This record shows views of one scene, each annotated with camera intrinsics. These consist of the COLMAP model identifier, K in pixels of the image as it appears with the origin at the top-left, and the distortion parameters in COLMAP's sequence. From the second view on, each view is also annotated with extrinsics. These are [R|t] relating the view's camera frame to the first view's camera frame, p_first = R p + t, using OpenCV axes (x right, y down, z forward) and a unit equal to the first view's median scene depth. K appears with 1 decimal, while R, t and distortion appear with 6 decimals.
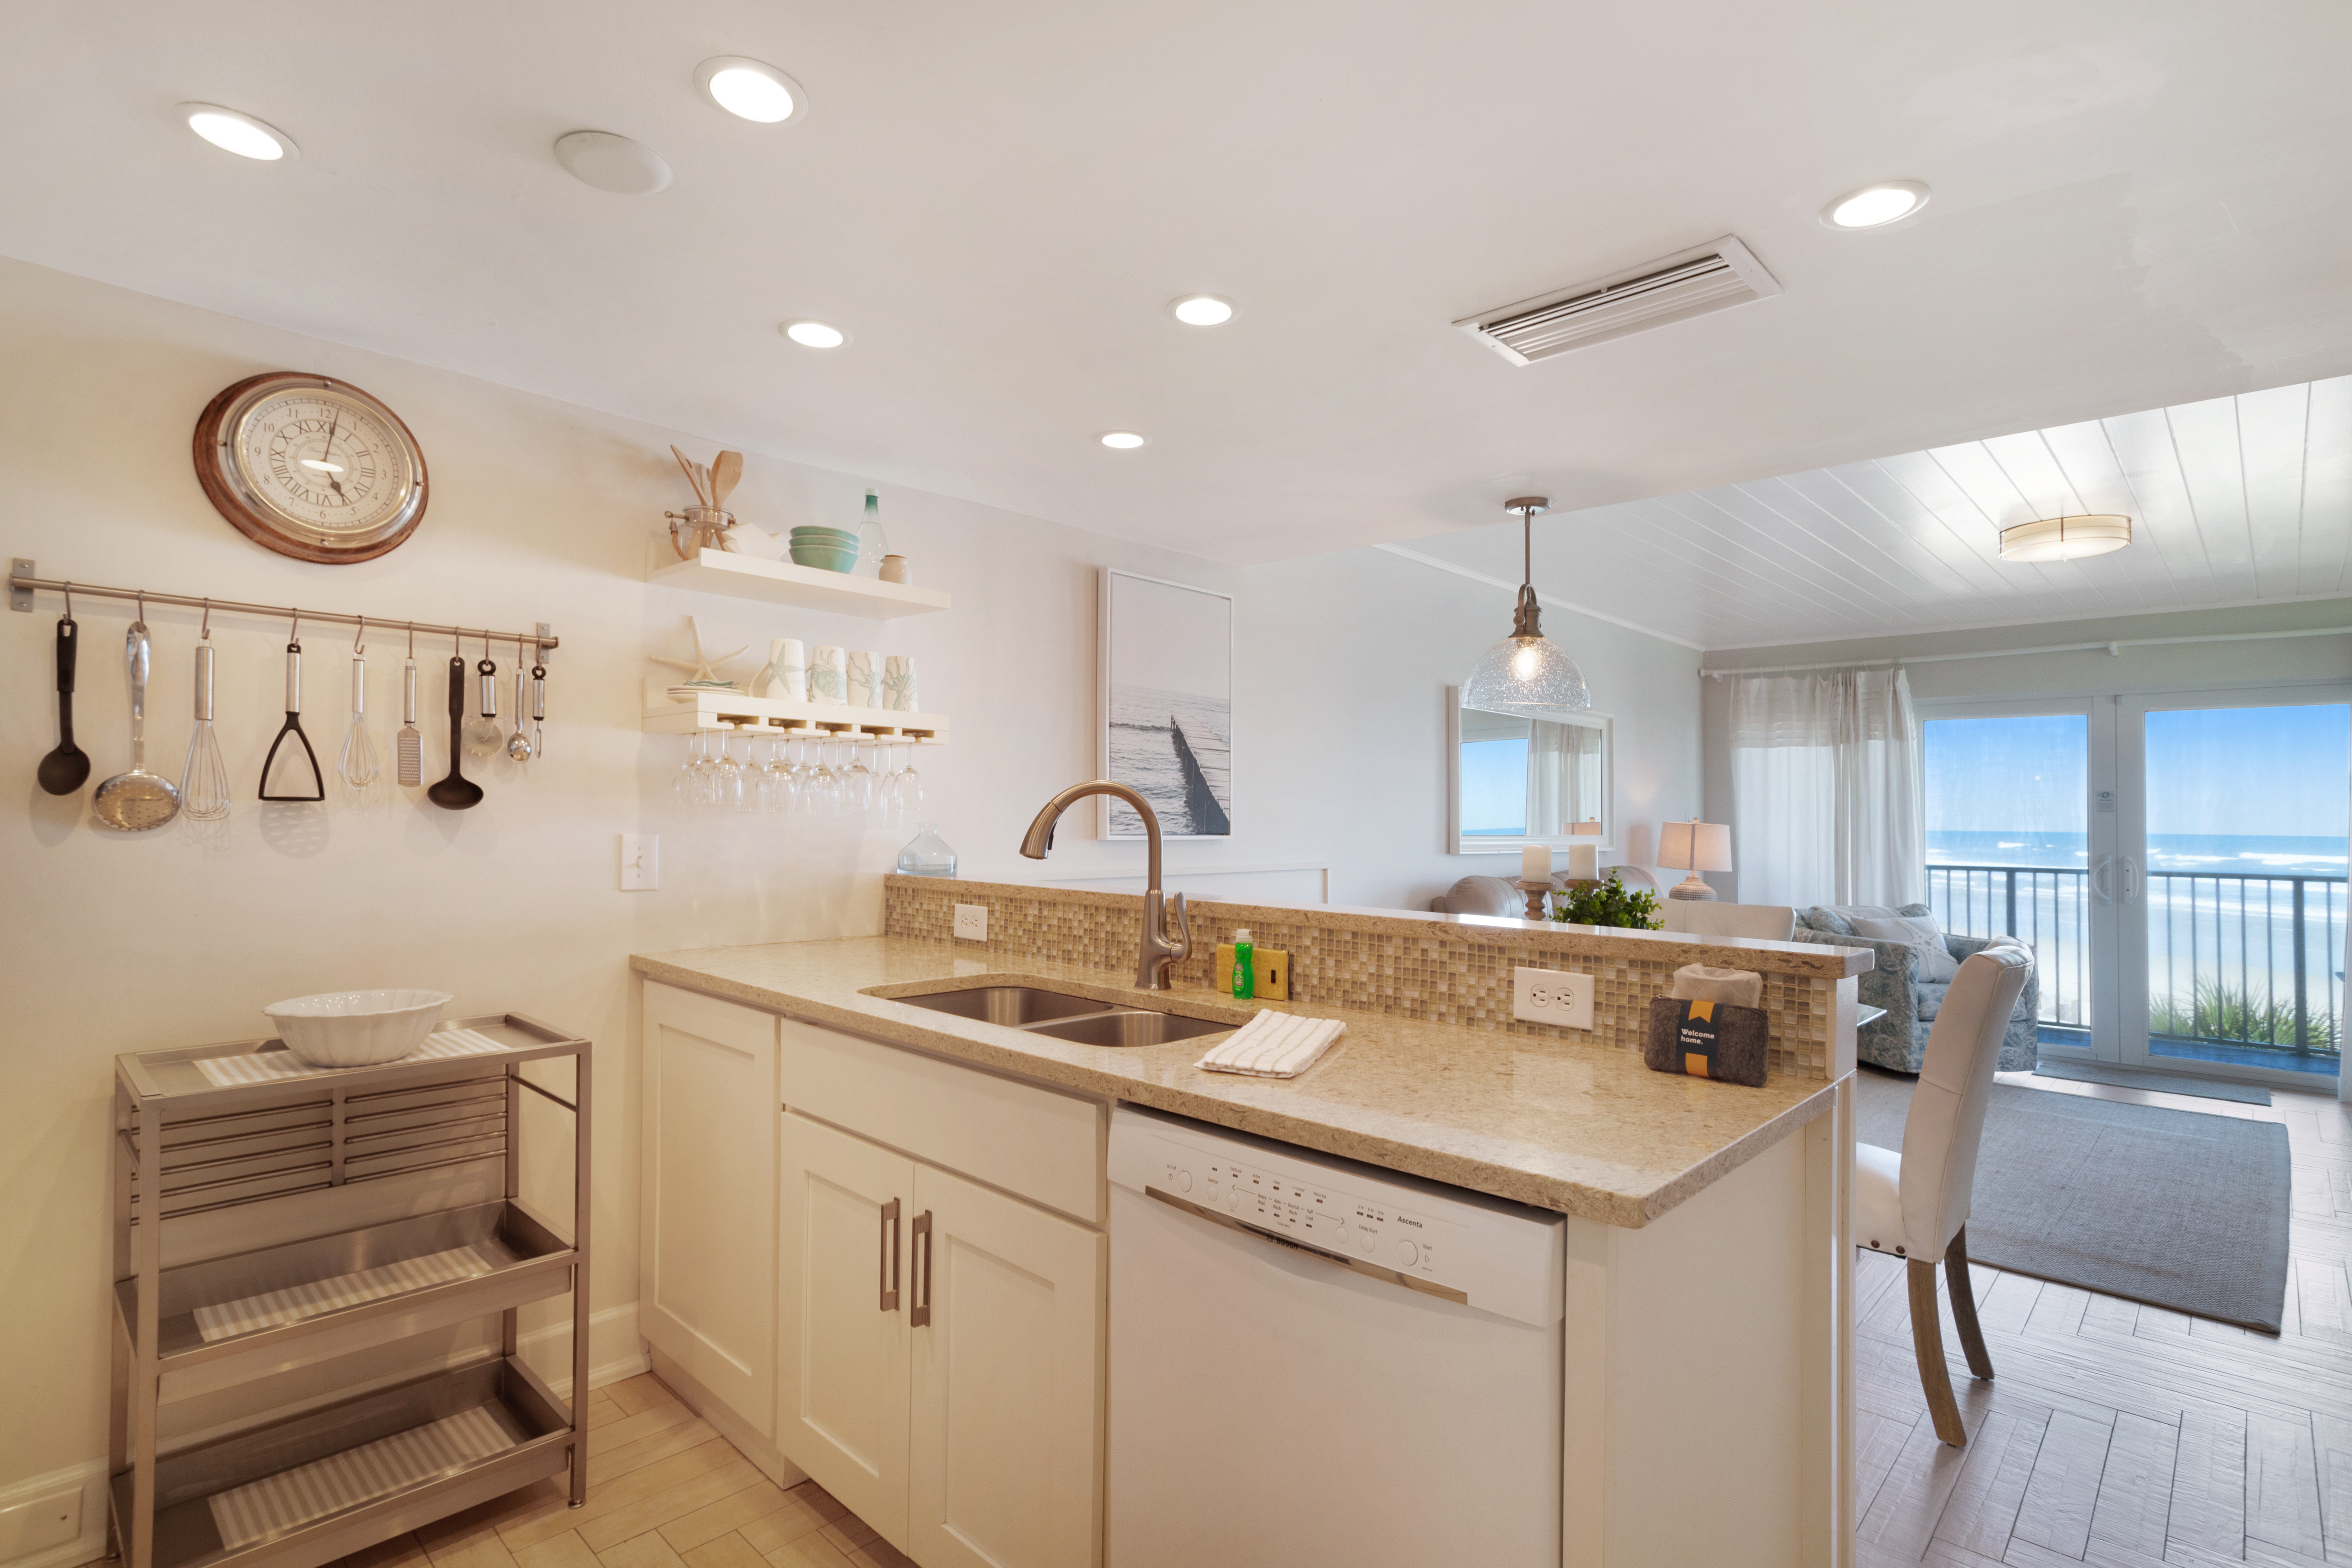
lens RADIAL K [[1157.9, 0, 1172.1], [0, 1157.9, 806.5], [0, 0, 1]] dist [0.019196, 0.000072]
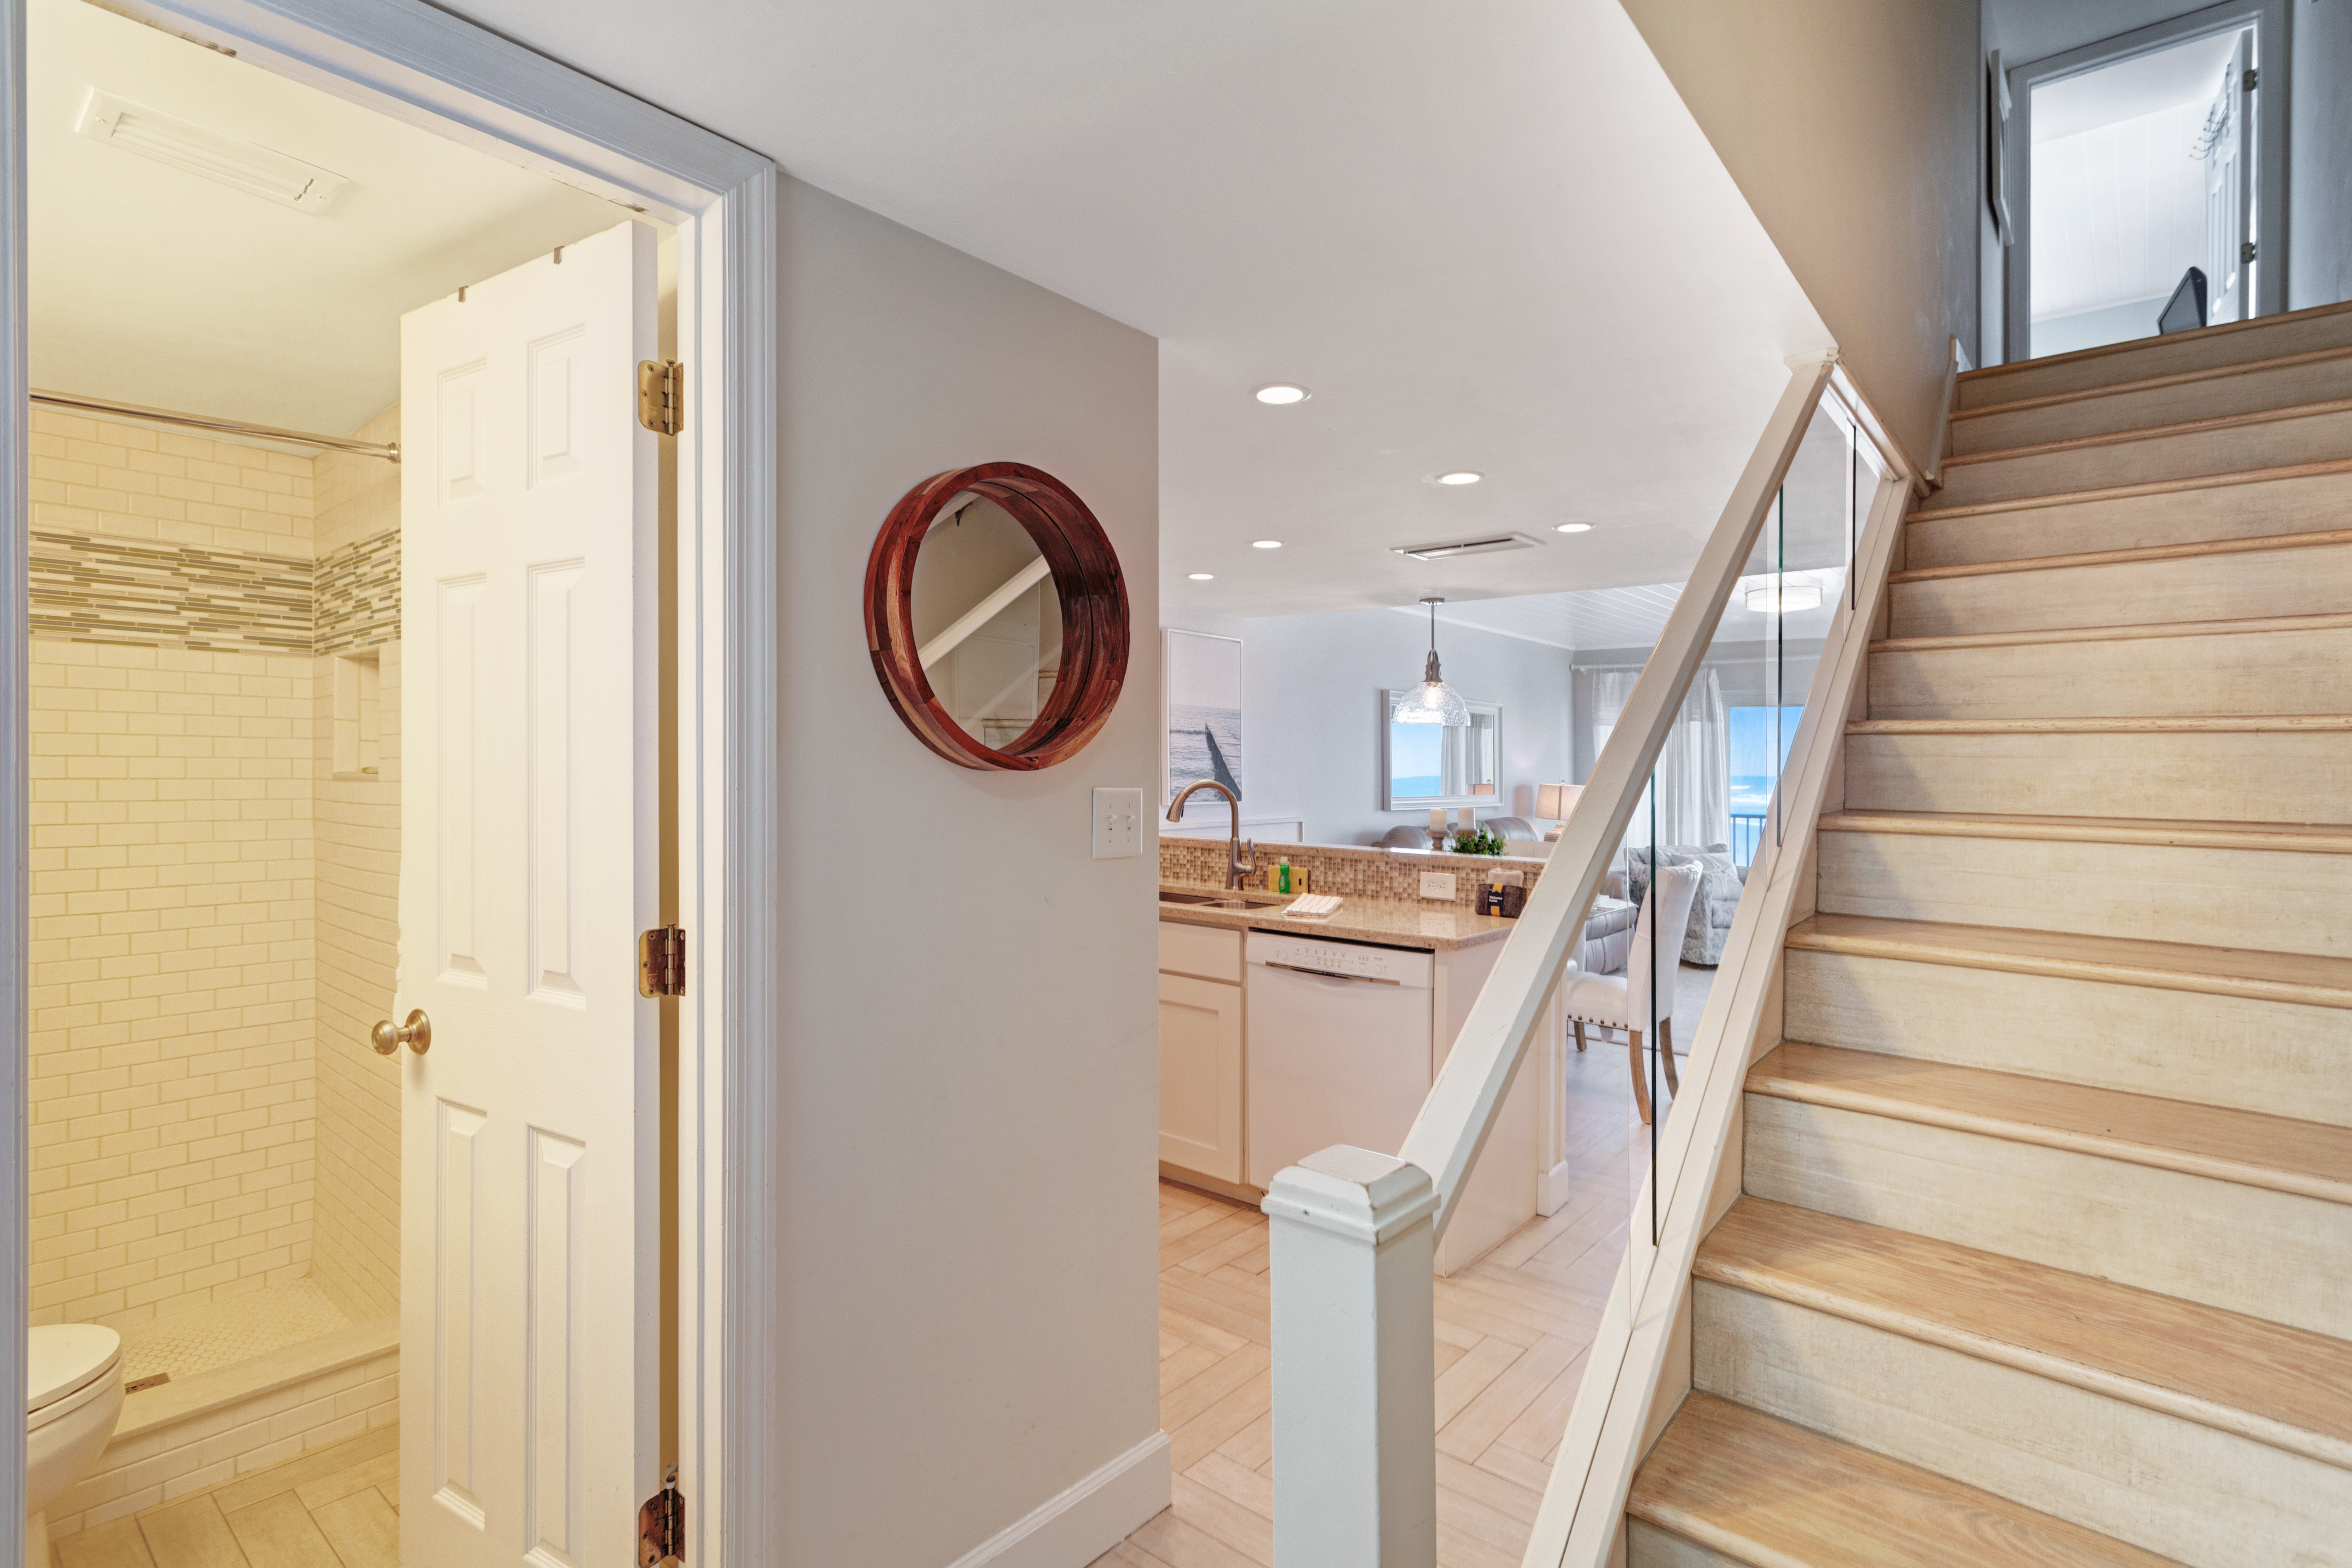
lens RADIAL K [[1157.9, 0, 1176.5], [0, 1157.9, 767.7], [0, 0, 1]] dist [0.019196, 0.000072]
pose [[0.997856, -0.003049, 0.065378, -0.236644], [0.002241, 0.999920, 0.012429, -0.066447], [-0.065411, -0.012256, 0.997783, -0.889789]]
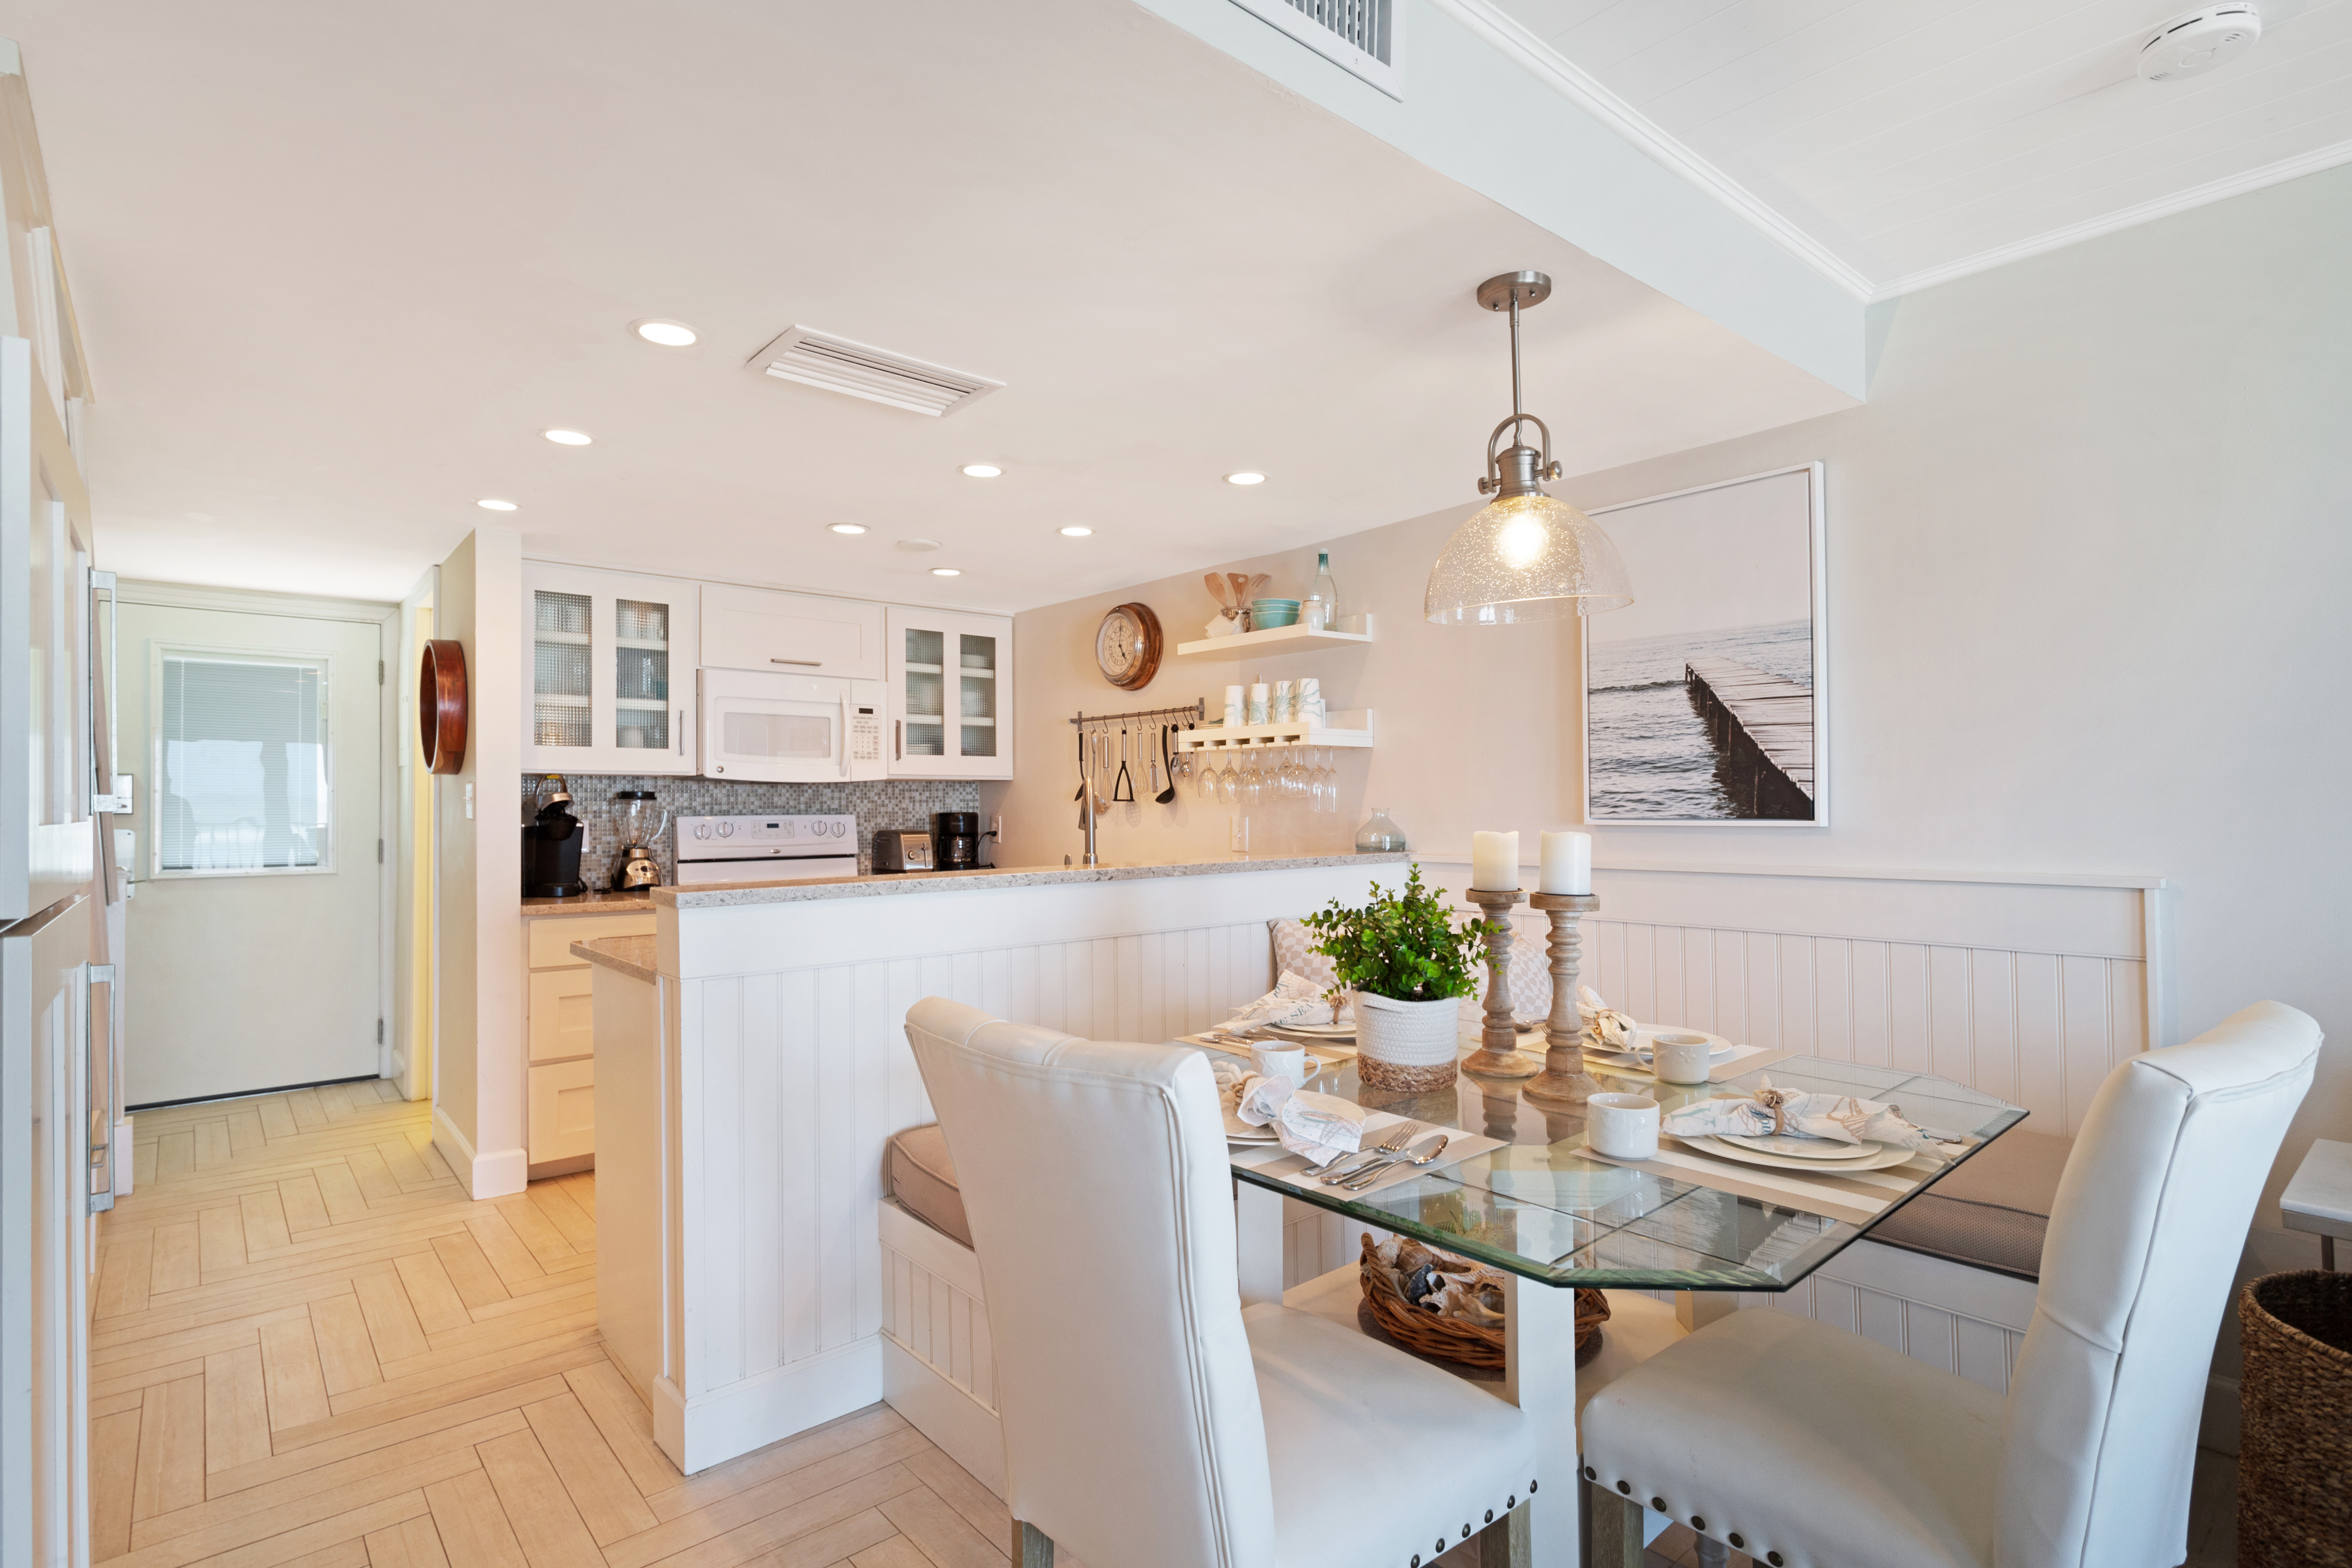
lens RADIAL K [[1157.9, 0, 1174.3], [0, 1157.9, 798.5], [0, 0, 1]] dist [0.019196, 0.000072]
pose [[-0.076753, -0.022340, -0.996800, 1.340863], [0.016913, 0.999576, -0.023705, 0.038844], [0.996907, -0.018678, -0.076342, 1.225838]]
